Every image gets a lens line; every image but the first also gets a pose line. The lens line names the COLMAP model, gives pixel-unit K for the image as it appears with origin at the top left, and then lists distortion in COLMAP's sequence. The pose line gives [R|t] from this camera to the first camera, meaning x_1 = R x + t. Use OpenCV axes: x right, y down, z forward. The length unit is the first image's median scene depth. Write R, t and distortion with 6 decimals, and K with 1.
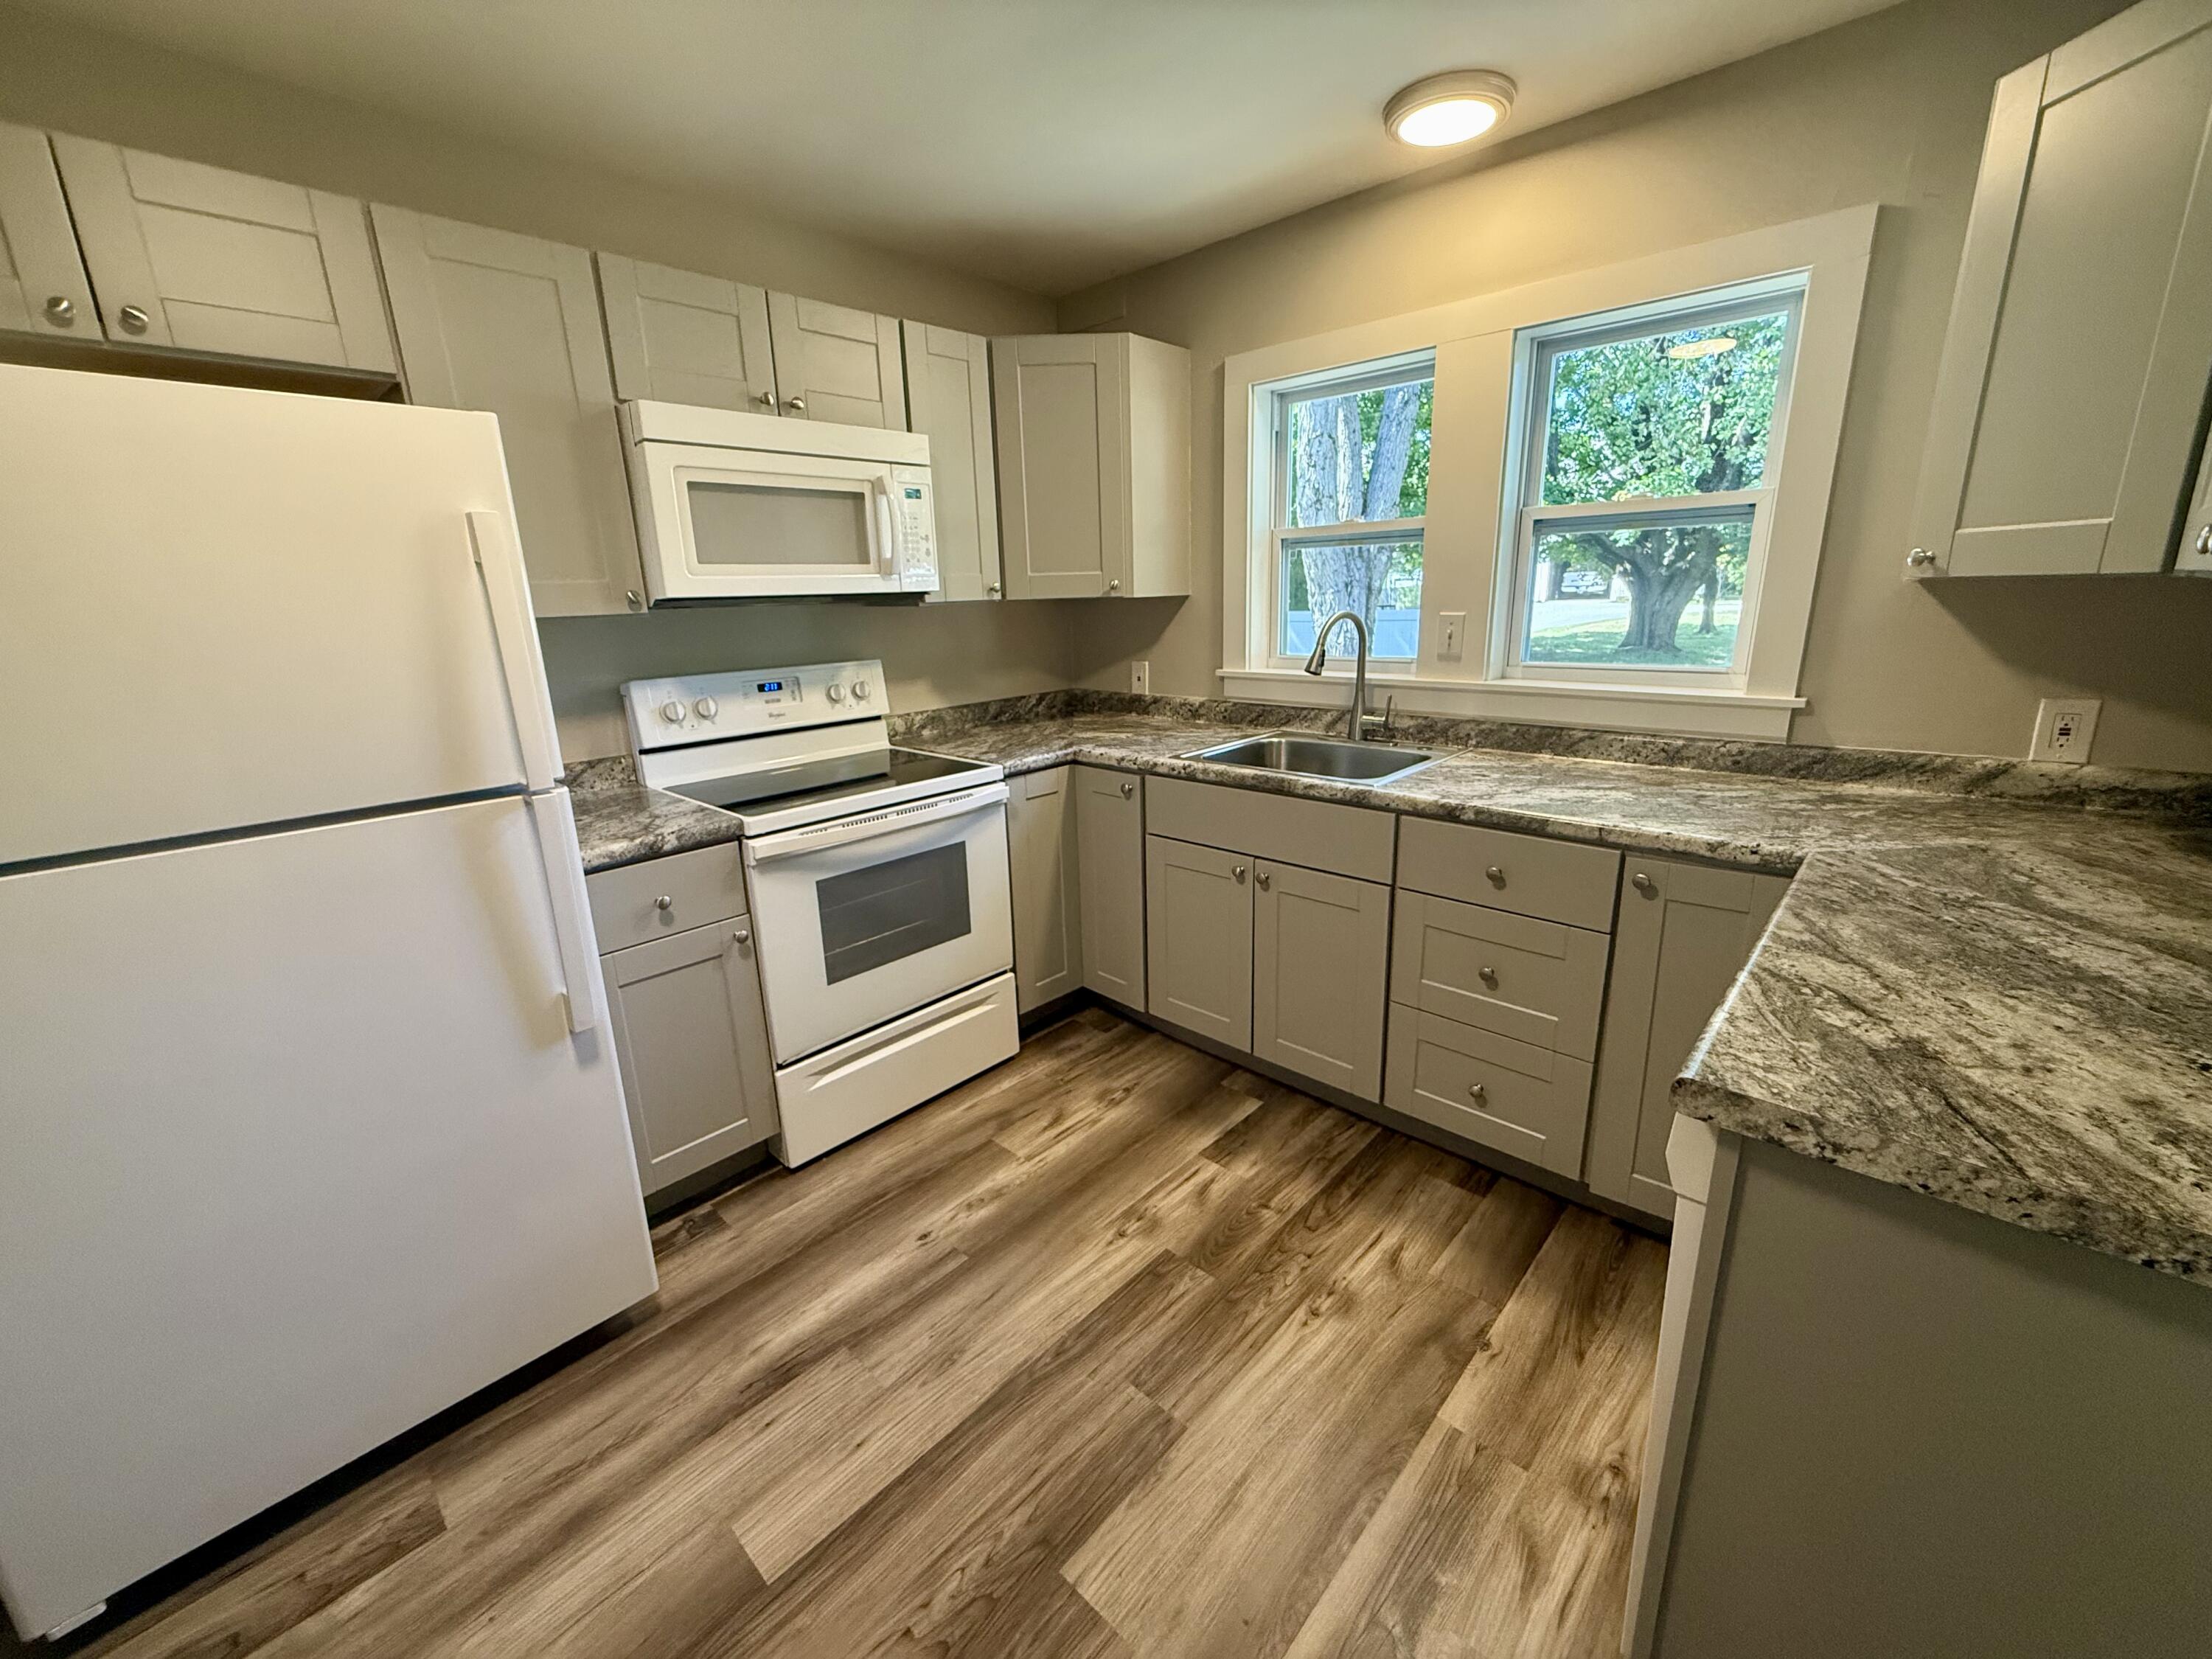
lens RADIAL K [[883.5, 0, 1090.1], [0, 883.5, 825.6], [0, 0, 1]] dist [-0.001425, 0.000263]
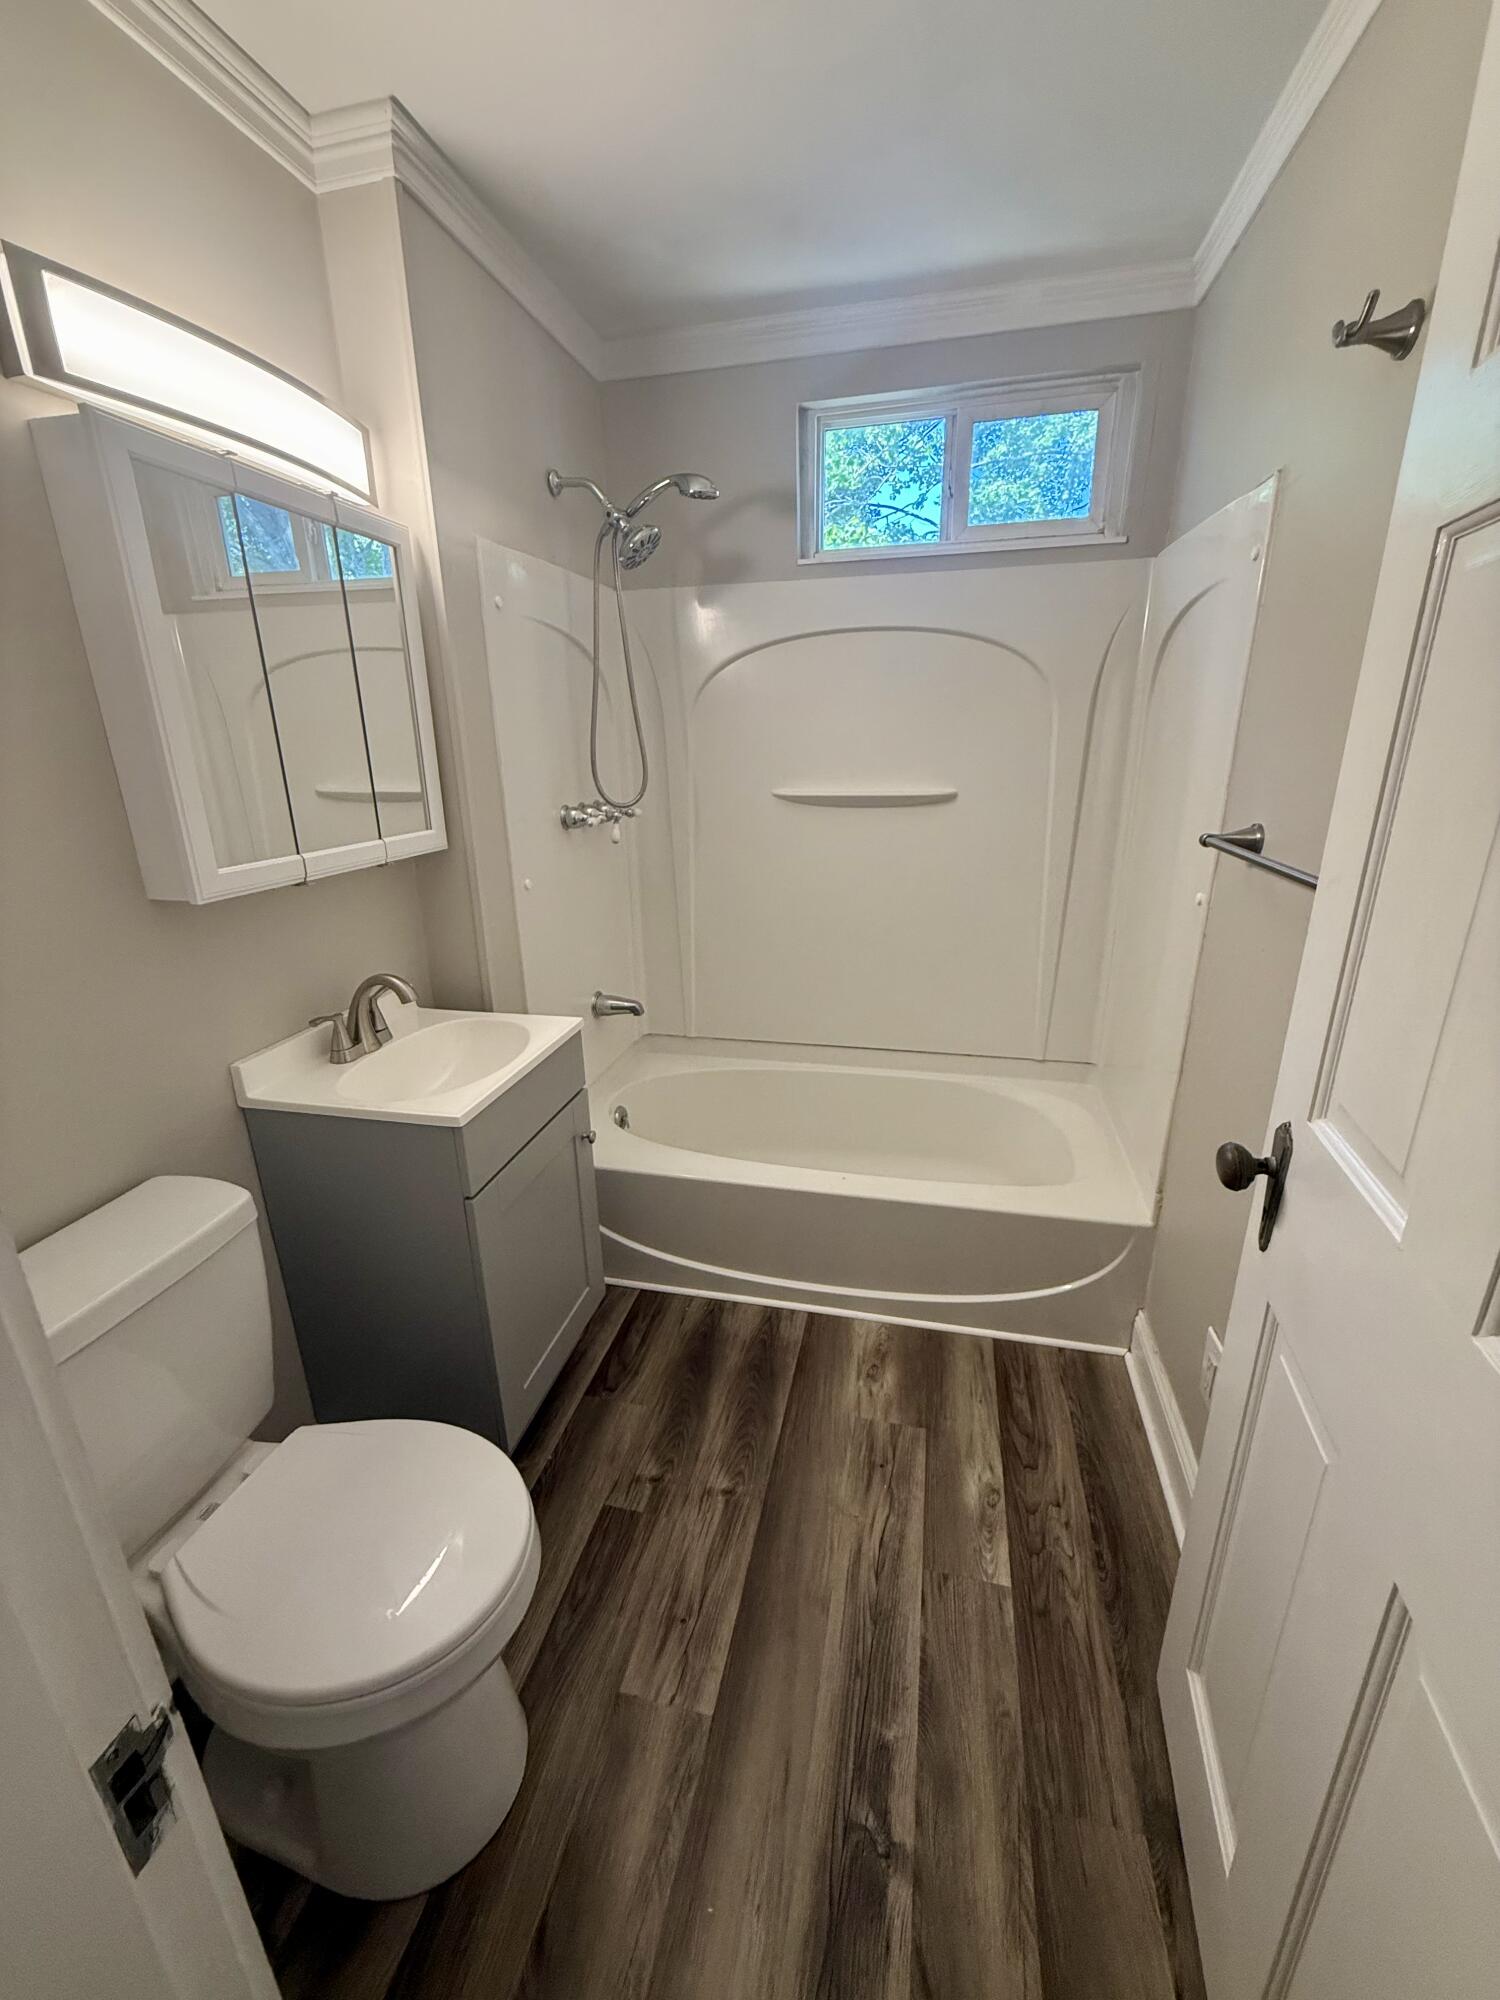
lens RADIAL K [[798.9, 0, 750.7], [0, 798.9, 996.0], [0, 0, 1]] dist [-0.001425, 0.000263]
pose [[-0.858655, 0.198863, -0.472403, 0.402253], [-0.090002, 0.848847, 0.520921, -0.229718], [0.504590, 0.489809, -0.710969, 0.796800]]
